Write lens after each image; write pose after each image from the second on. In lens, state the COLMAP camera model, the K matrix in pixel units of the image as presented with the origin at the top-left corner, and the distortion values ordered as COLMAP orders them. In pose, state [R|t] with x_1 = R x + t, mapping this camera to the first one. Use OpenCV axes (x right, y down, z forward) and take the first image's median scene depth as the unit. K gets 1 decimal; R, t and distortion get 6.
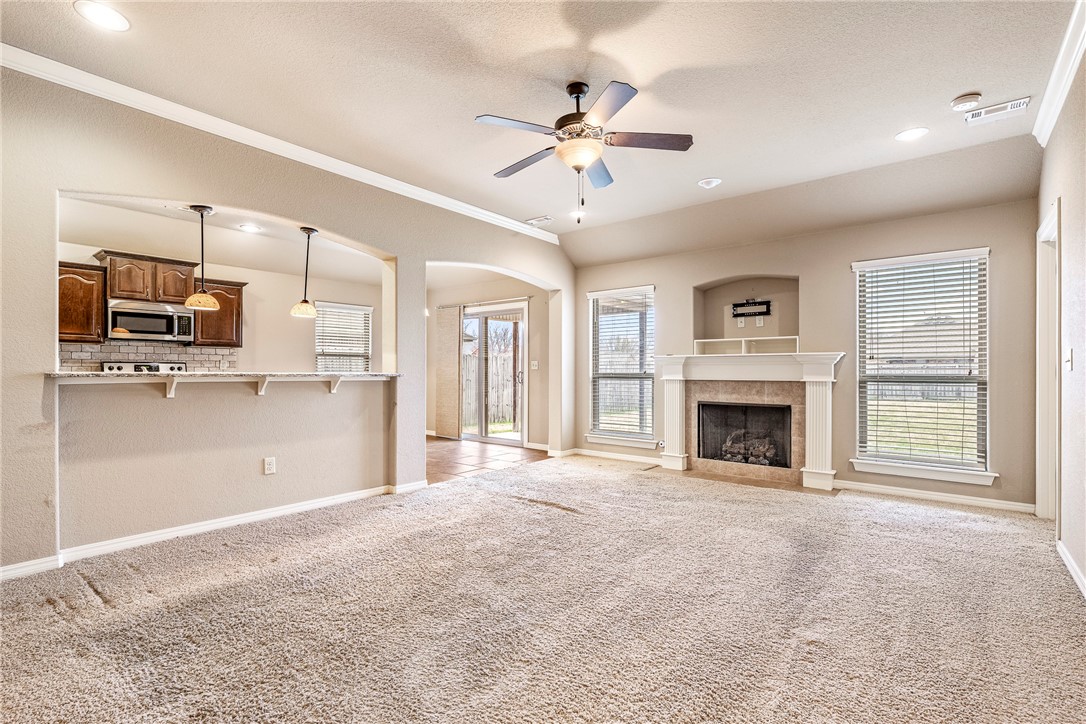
lens RADIAL K [[504.1, 0, 539.6], [0, 504.1, 370.2], [0, 0, 1]] dist [0.001762, 0.000069]
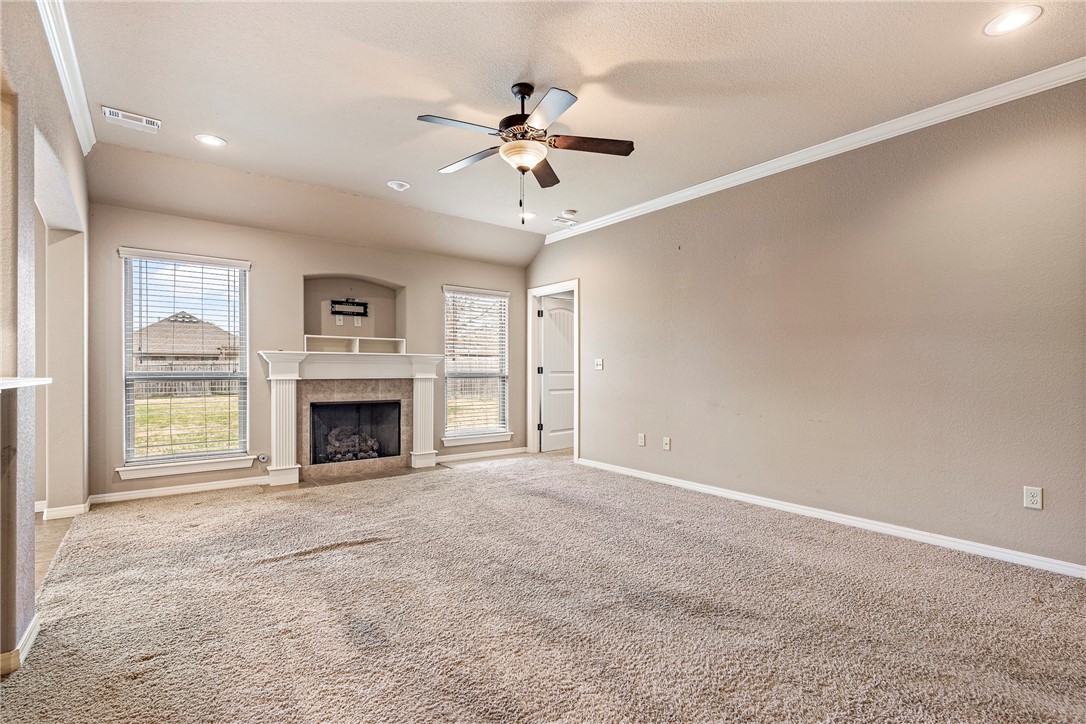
lens RADIAL K [[504.1, 0, 539.6], [0, 504.1, 370.2], [0, 0, 1]] dist [0.001762, 0.000069]
pose [[0.228368, -0.003442, 0.973569, -0.492939], [-0.002846, 0.999987, 0.004203, -0.002114], [-0.973571, -0.003730, 0.228355, 0.405532]]
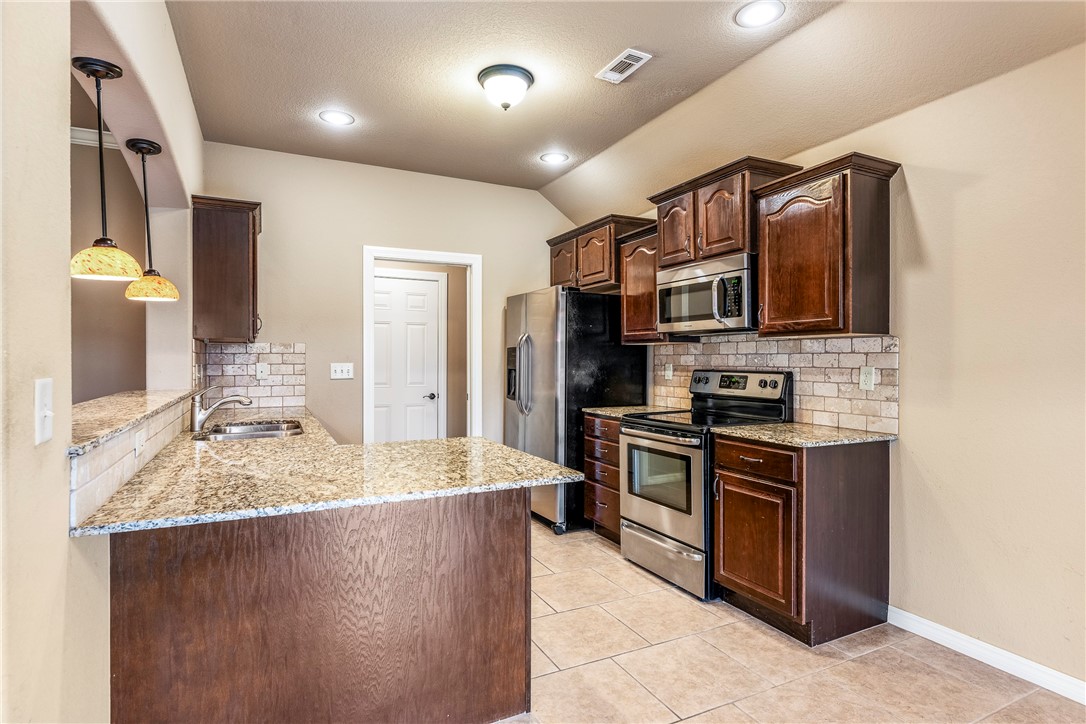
lens RADIAL K [[560.4, 0, 543.0], [0, 560.4, 362.0], [0, 0, 1]] dist [-0.000887, -0.000283]
pose [[-0.413906, 0.002935, -0.910315, -0.144313], [-0.000163, 0.999995, 0.003298, -0.029055], [0.910319, 0.001514, -0.413904, 1.126258]]
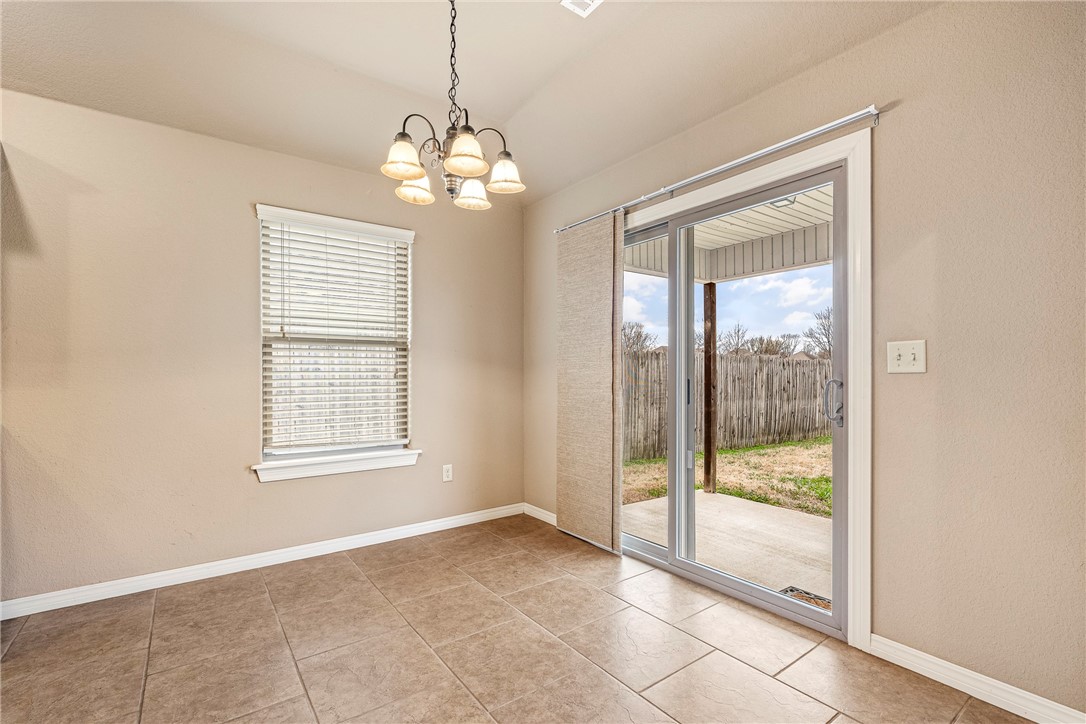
lens RADIAL K [[489.6, 0, 544.4], [0, 489.6, 377.1], [0, 0, 1]] dist [-0.000099, 0.000131]
pose [[0.968354, -0.000632, -0.249581, -0.173612], [0.001986, 0.999985, 0.005174, -0.001841], [0.249574, -0.005506, 0.968340, 0.920874]]
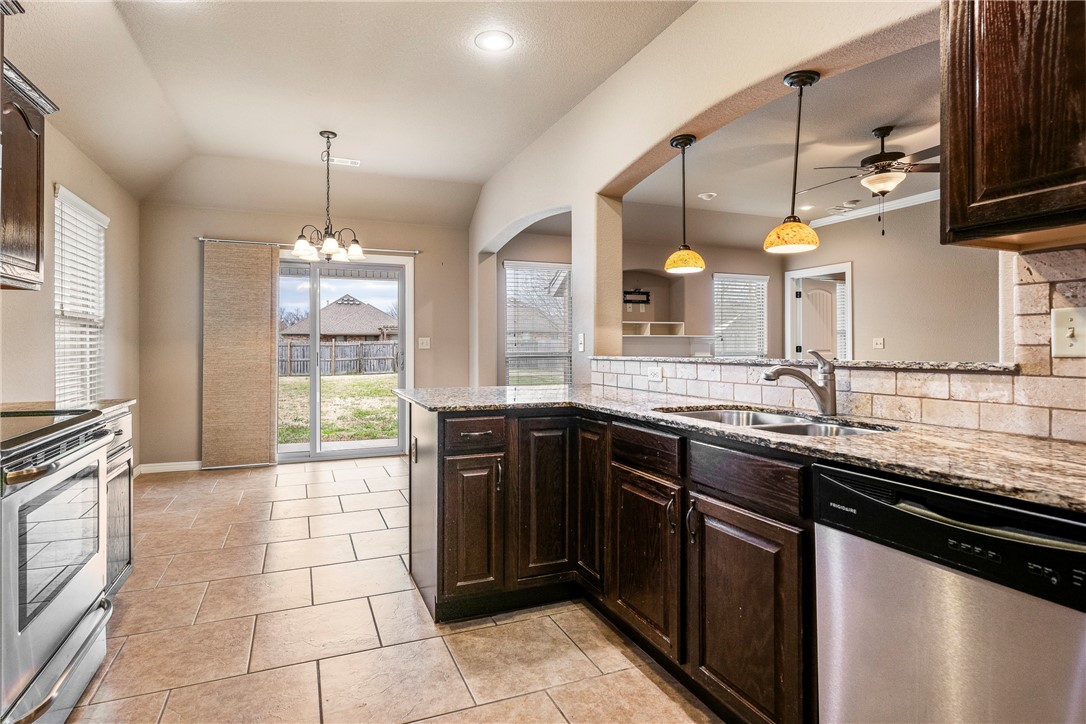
lens RADIAL K [[561.0, 0, 514.7], [0, 561.0, 345.2], [0, 0, 1]] dist [0.000574, 0.000110]
pose [[0.492763, -0.000209, 0.870163, -0.896917], [0.003609, 0.999992, -0.001803, -0.006609], [-0.870156, 0.004029, 0.492760, 0.612695]]
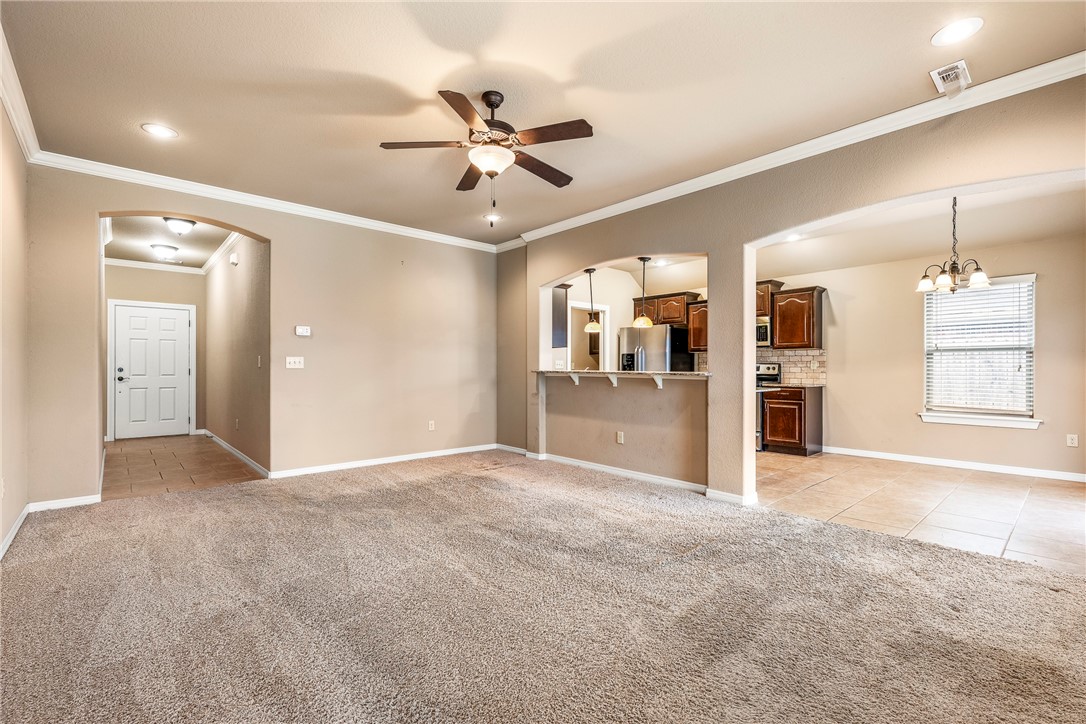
lens RADIAL K [[478.5, 0, 535.5], [0, 478.5, 371.6], [0, 0, 1]] dist [-0.009564, -0.000140]
pose [[-0.163439, 0.003767, -0.986546, 0.566151], [-0.000494, 0.999992, 0.003900, 0.000335], [0.986553, 0.001125, -0.163435, 0.686706]]
